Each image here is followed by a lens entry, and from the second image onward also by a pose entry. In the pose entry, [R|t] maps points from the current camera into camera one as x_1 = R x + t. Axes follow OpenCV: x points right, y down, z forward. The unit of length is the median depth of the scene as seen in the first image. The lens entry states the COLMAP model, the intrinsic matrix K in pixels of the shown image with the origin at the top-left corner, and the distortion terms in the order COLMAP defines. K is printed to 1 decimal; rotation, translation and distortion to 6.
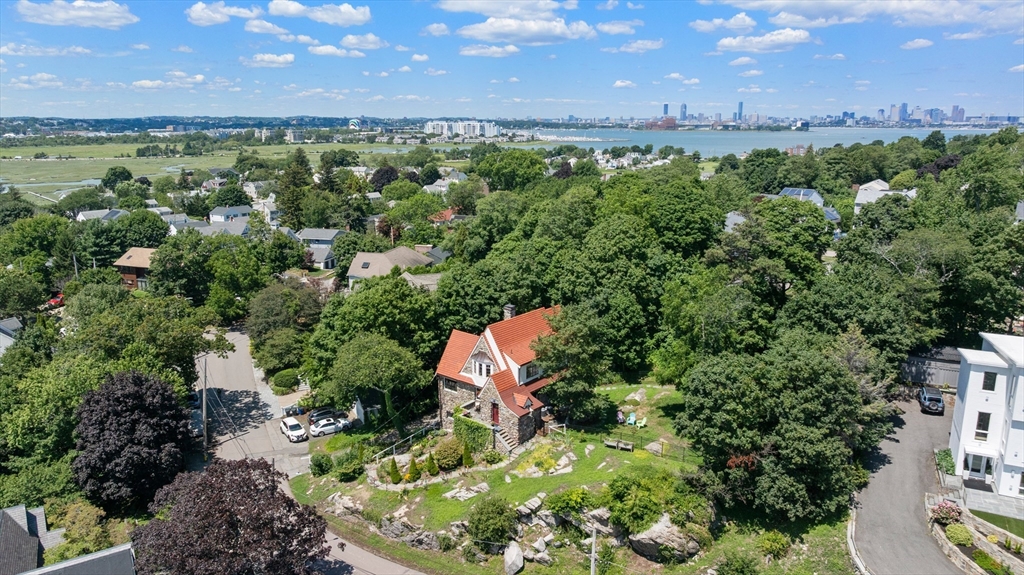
lens RADIAL K [[720.4, 0, 508.4], [0, 720.4, 281.5], [0, 0, 1]] dist [-0.046101, 0.041545]
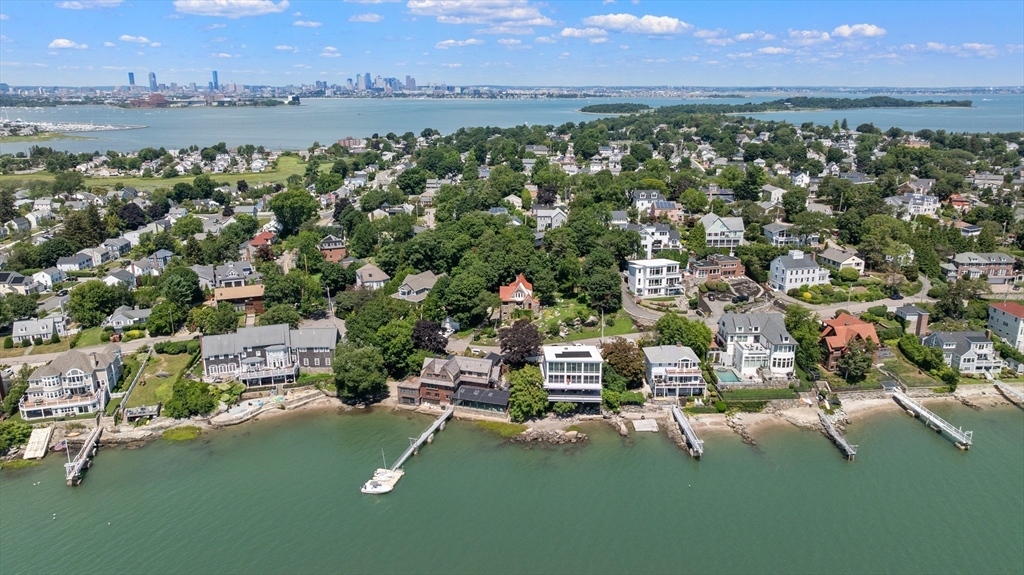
lens RADIAL K [[722.4, 0, 512.0], [0, 722.4, 287.5], [0, 0, 1]] dist [-0.038826, 0.045496]
pose [[0.769198, -0.171650, 0.615525, -2.154302], [0.139696, 0.985117, 0.100144, -0.255129], [-0.623554, 0.008956, 0.781729, -1.596469]]
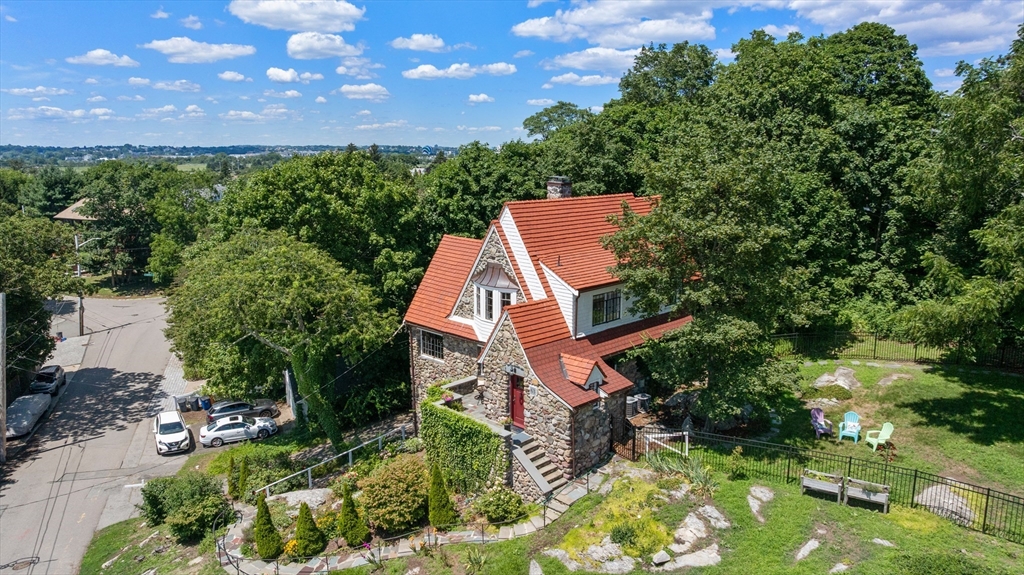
lens RADIAL K [[720.4, 0, 508.4], [0, 720.4, 281.5], [0, 0, 1]] dist [-0.046101, 0.041545]
pose [[0.995267, 0.018277, -0.095441, 0.015862], [-0.022101, 0.998988, -0.039165, 0.130783], [0.094628, 0.041089, 0.994664, 0.581657]]
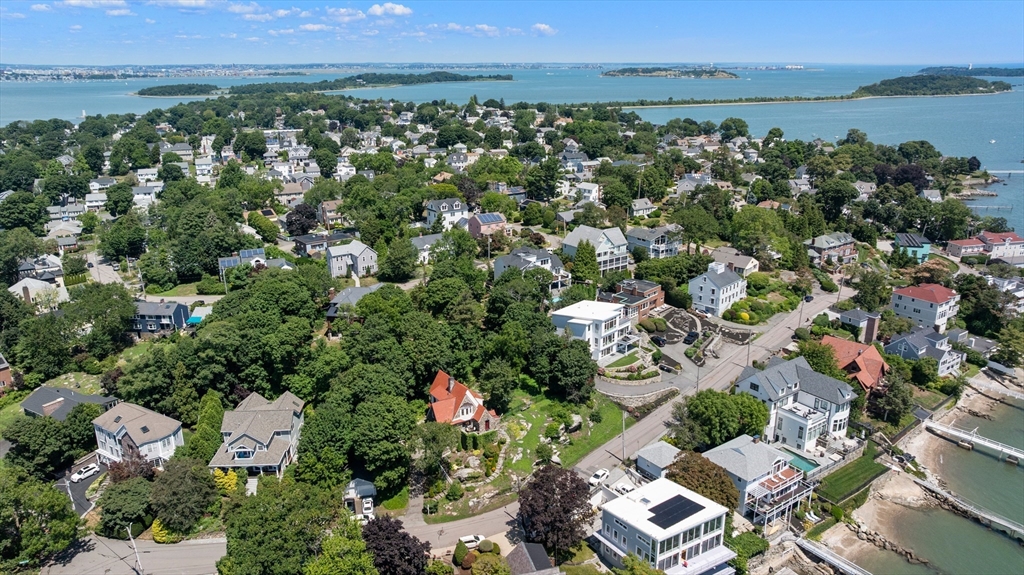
lens RADIAL K [[722.4, 0, 512.0], [0, 722.4, 287.5], [0, 0, 1]] dist [-0.038826, 0.045496]
pose [[0.282698, -0.286335, 0.915475, -1.789466], [0.212882, 0.949333, 0.231187, -0.658738], [-0.935288, 0.129532, 0.329330, 0.197647]]
